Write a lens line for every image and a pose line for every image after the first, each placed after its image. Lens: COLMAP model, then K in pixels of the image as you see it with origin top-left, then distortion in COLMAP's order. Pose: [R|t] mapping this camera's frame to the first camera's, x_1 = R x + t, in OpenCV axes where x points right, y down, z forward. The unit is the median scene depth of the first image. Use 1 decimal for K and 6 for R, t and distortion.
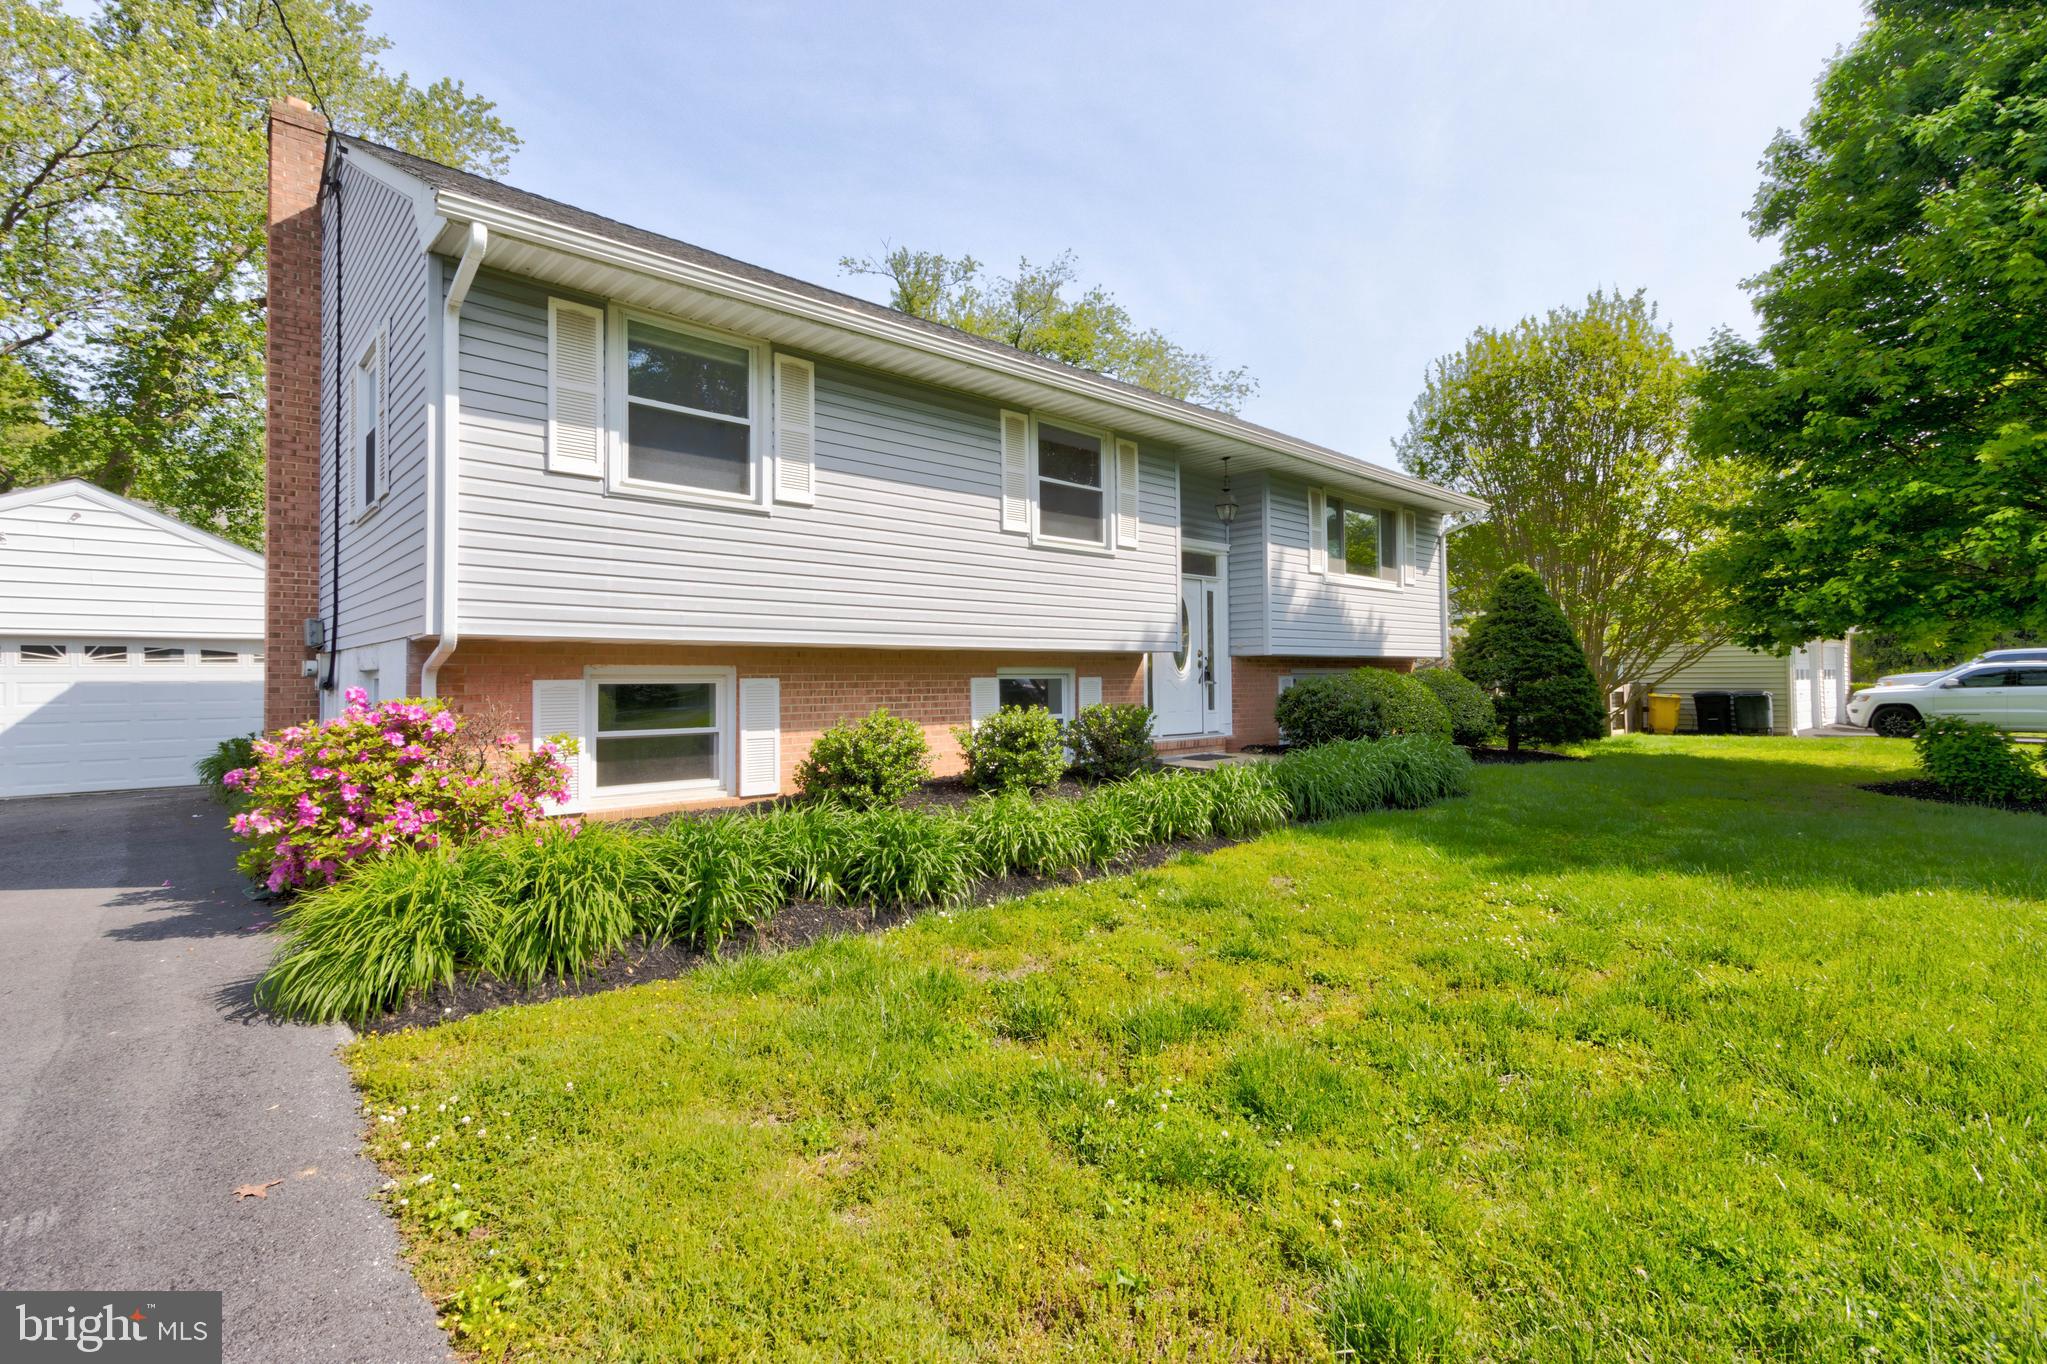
lens RADIAL K [[924.8, 0, 1025.5], [0, 924.8, 675.7], [0, 0, 1]] dist [-0.001514, -0.000005]
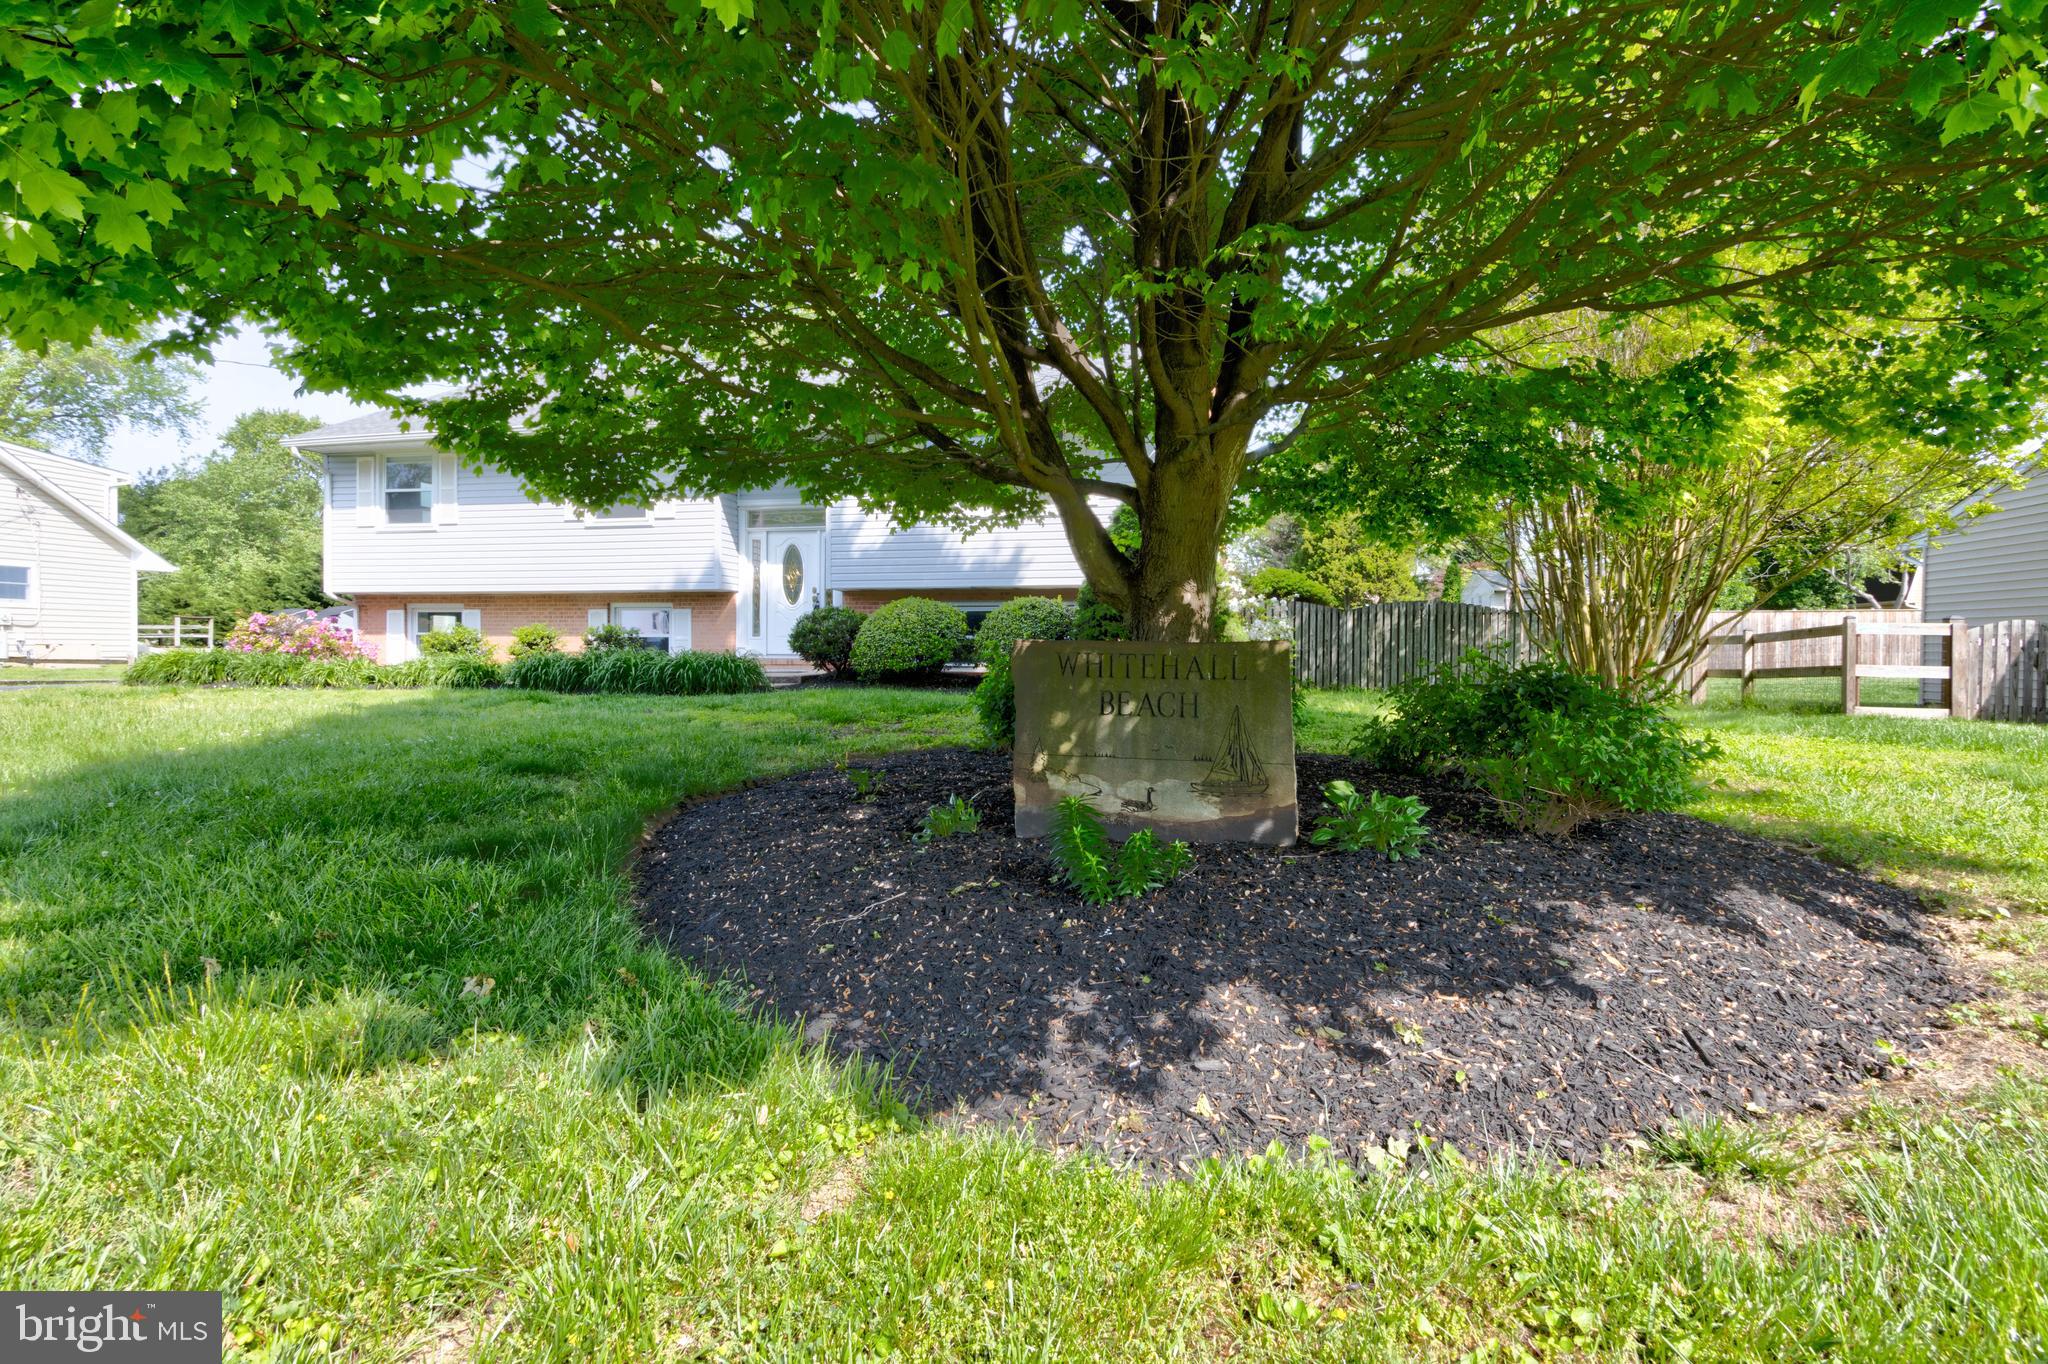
lens RADIAL K [[925.2, 0, 1026.0], [0, 925.2, 675.7], [0, 0, 1]] dist [-0.001514, -0.000005]
pose [[0.605631, 0.043166, -0.794574, 1.735825], [-0.005679, 0.998737, 0.049929, 0.036974], [0.795725, -0.025727, 0.605111, 0.580411]]
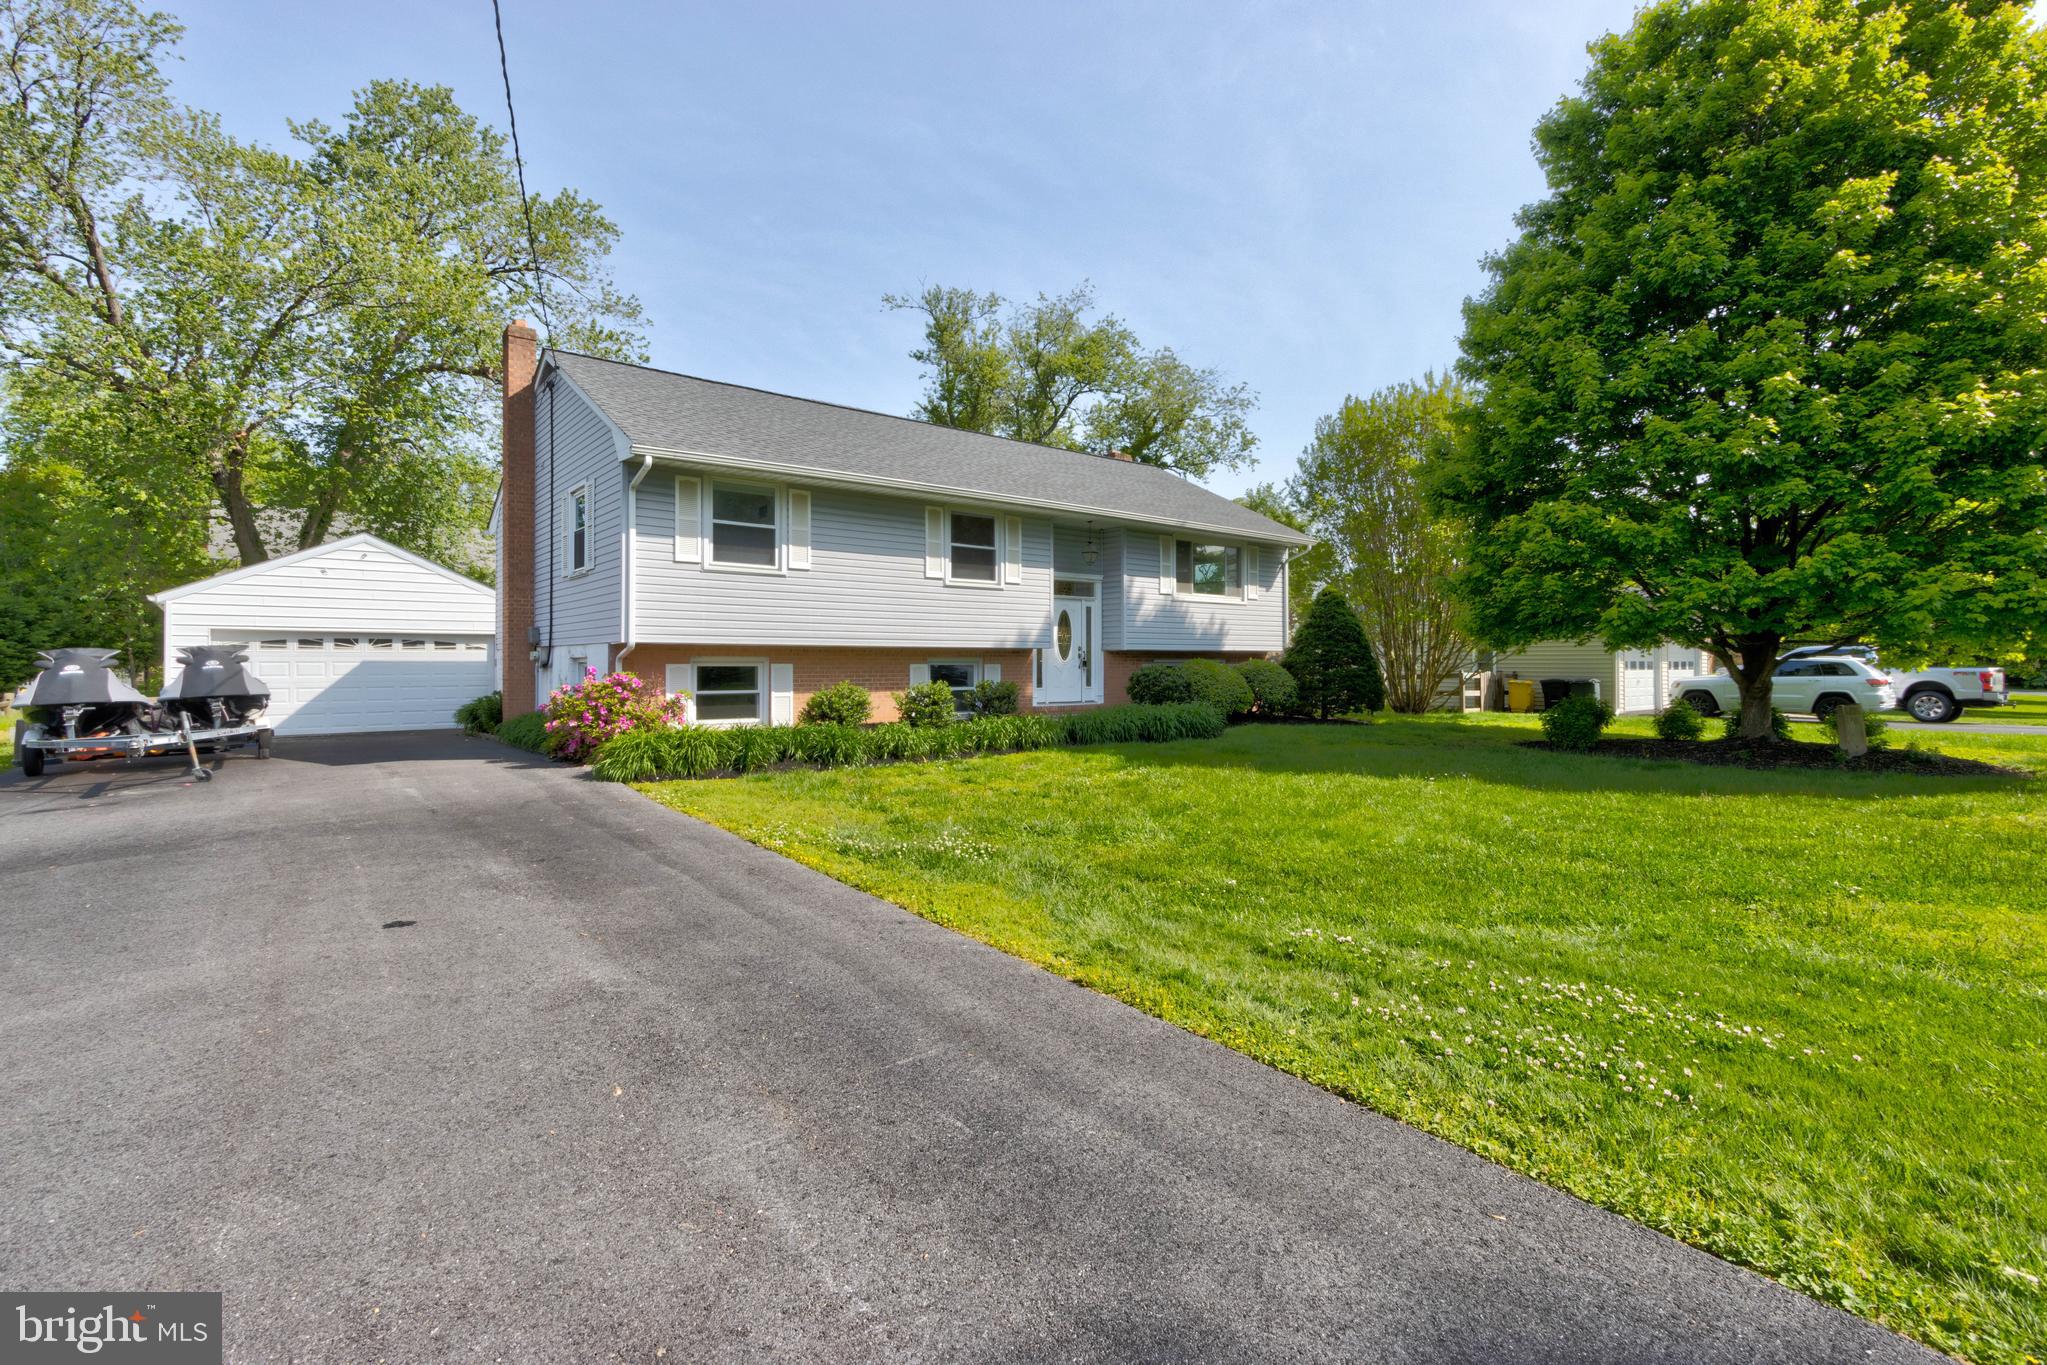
lens RADIAL K [[924.8, 0, 1025.5], [0, 924.8, 676.2], [0, 0, 1]] dist [-0.001514, -0.000005]
pose [[0.997819, 0.008969, -0.065397, 0.257034], [-0.007778, 0.999800, 0.018444, -0.008067], [0.065549, -0.017895, 0.997689, -0.651485]]
